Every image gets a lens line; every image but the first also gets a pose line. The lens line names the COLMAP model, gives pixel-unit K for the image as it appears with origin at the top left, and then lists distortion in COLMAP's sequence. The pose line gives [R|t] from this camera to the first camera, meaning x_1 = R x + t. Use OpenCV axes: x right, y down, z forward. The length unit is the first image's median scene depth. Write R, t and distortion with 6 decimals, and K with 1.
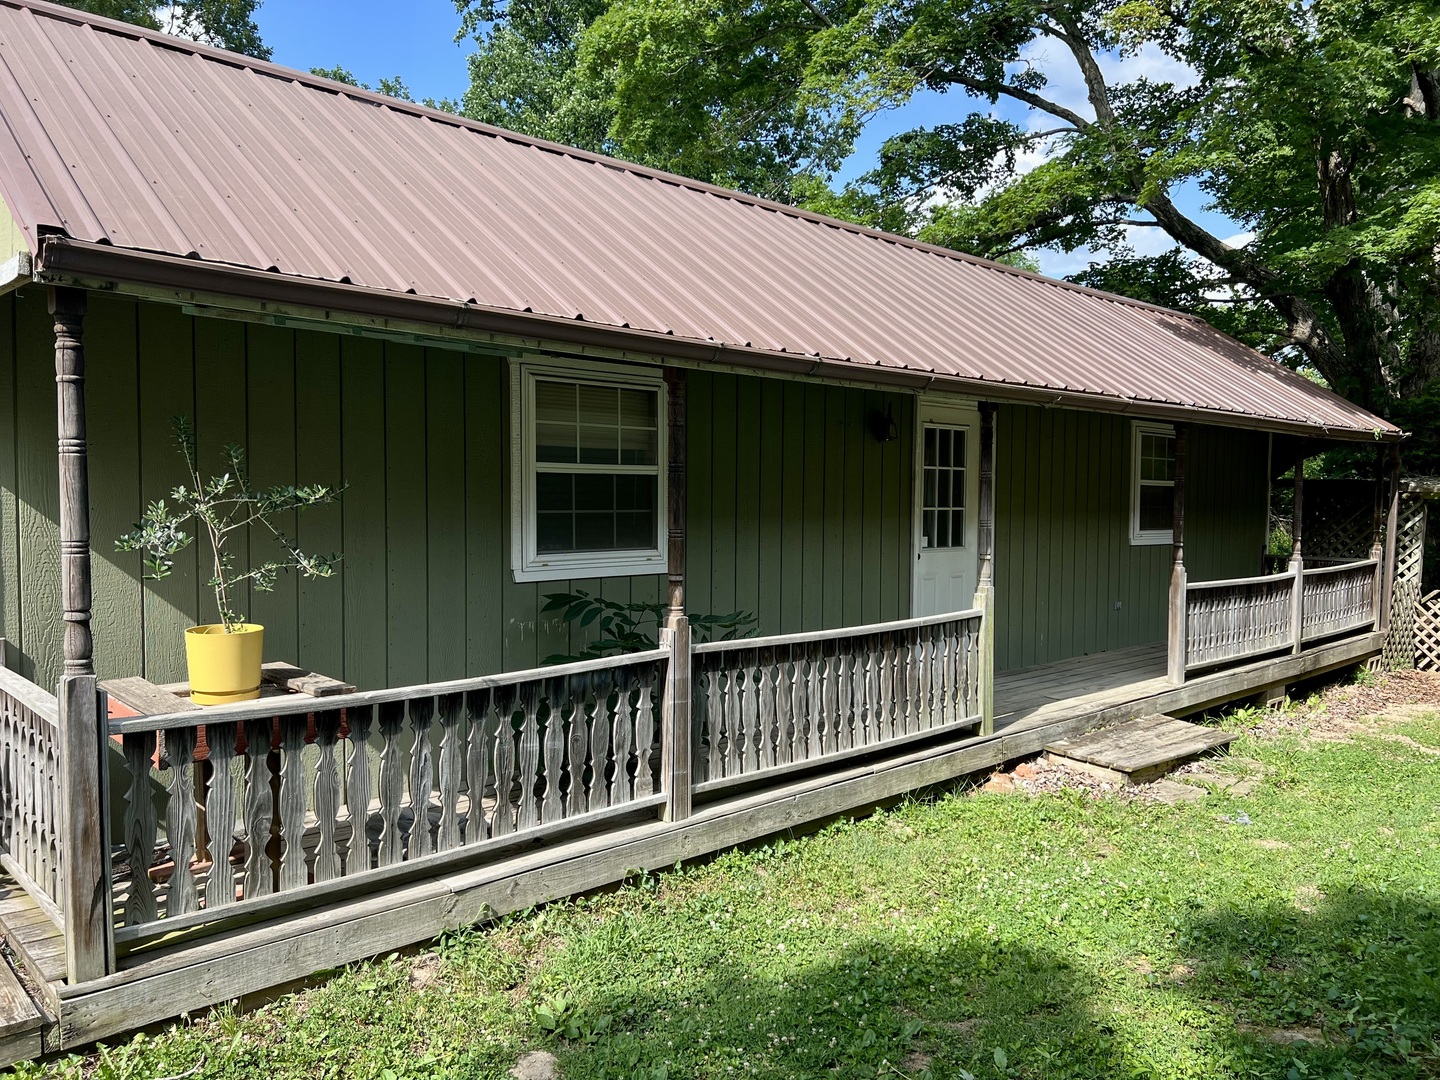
lens RADIAL K [[1083.3, 0, 714.0], [0, 1083.3, 539.0], [0, 0, 1]] dist [0.027575, -0.017643]
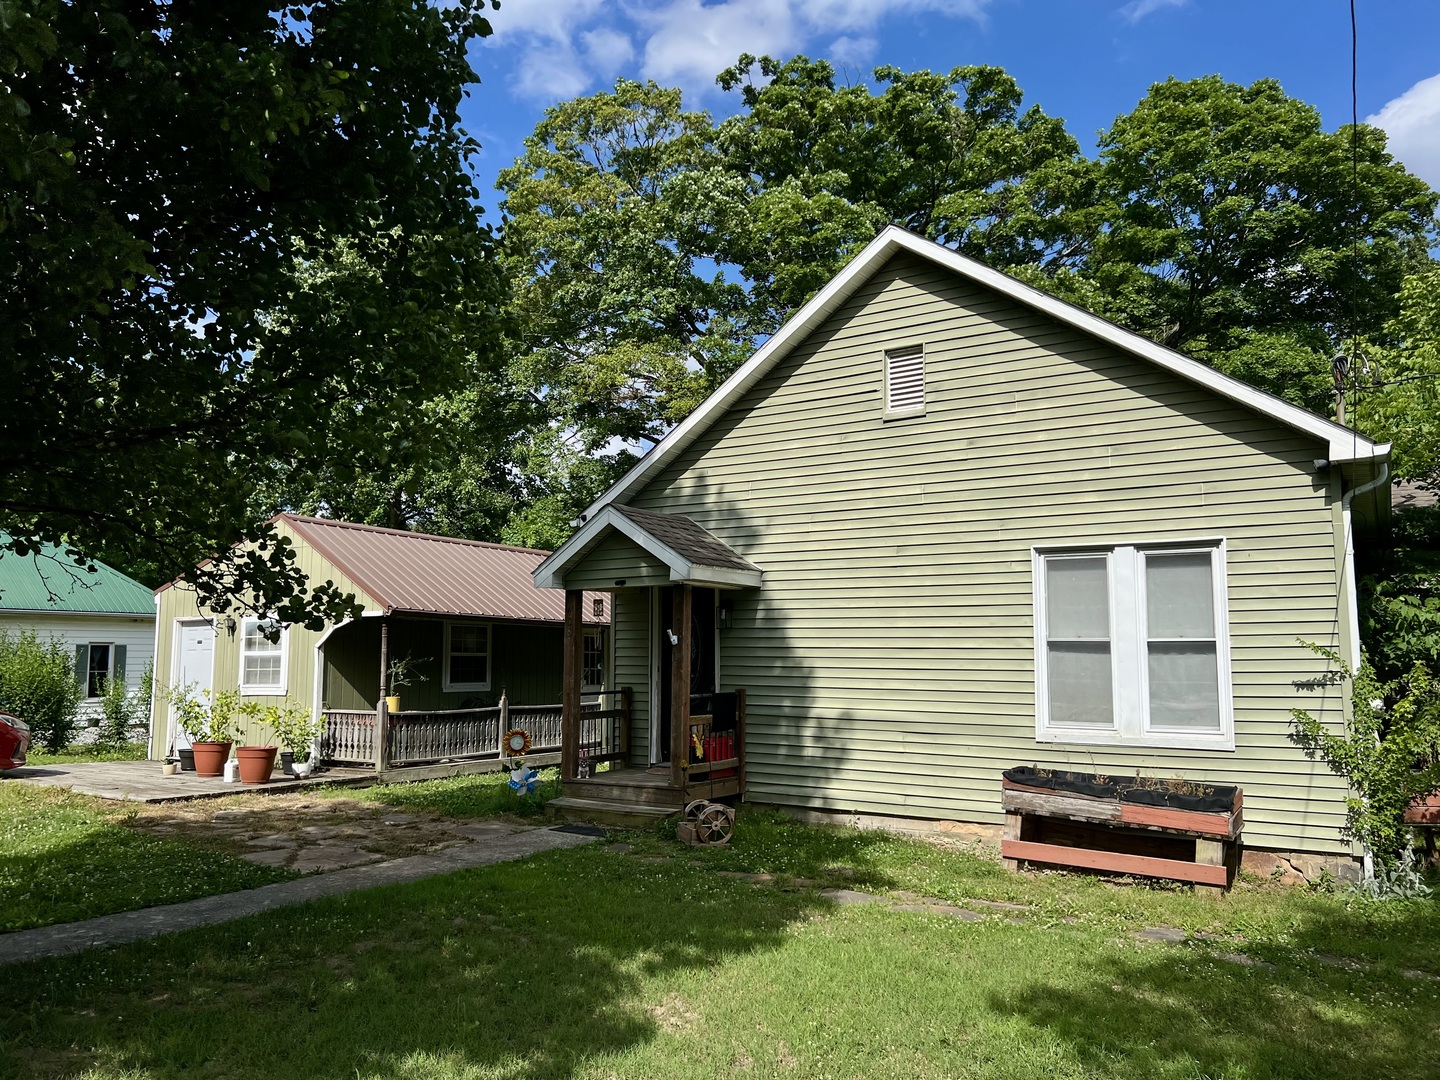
lens RADIAL K [[1083.3, 0, 712.9], [0, 1083.3, 536.3], [0, 0, 1]] dist [0.027575, -0.017643]
pose [[0.964791, 0.014526, 0.262618, -0.154678], [0.031475, 0.984923, -0.170108, 0.089179], [-0.261129, 0.172385, 0.949787, -1.286711]]
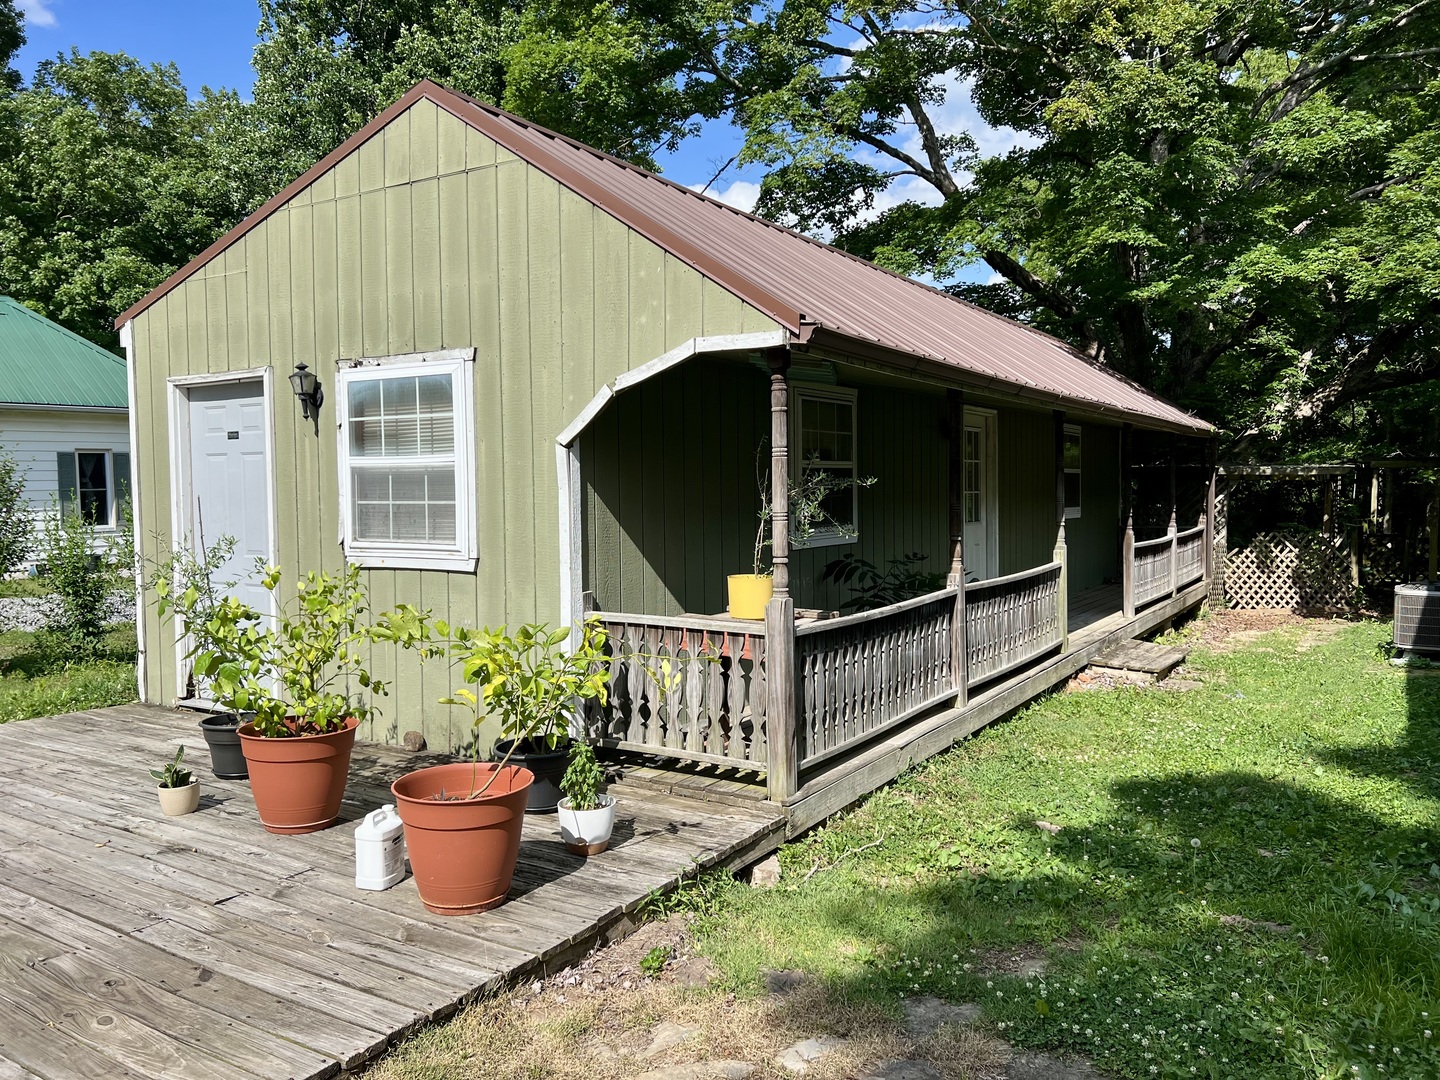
lens RADIAL K [[1083.3, 0, 734.6], [0, 1083.3, 536.5], [0, 0, 1]] dist [0.027575, -0.017643]
pose [[0.966176, -0.034551, 0.255557, -0.353813], [0.034970, 0.999384, 0.002906, 0.009830], [-0.255500, 0.006130, 0.966790, -0.162614]]
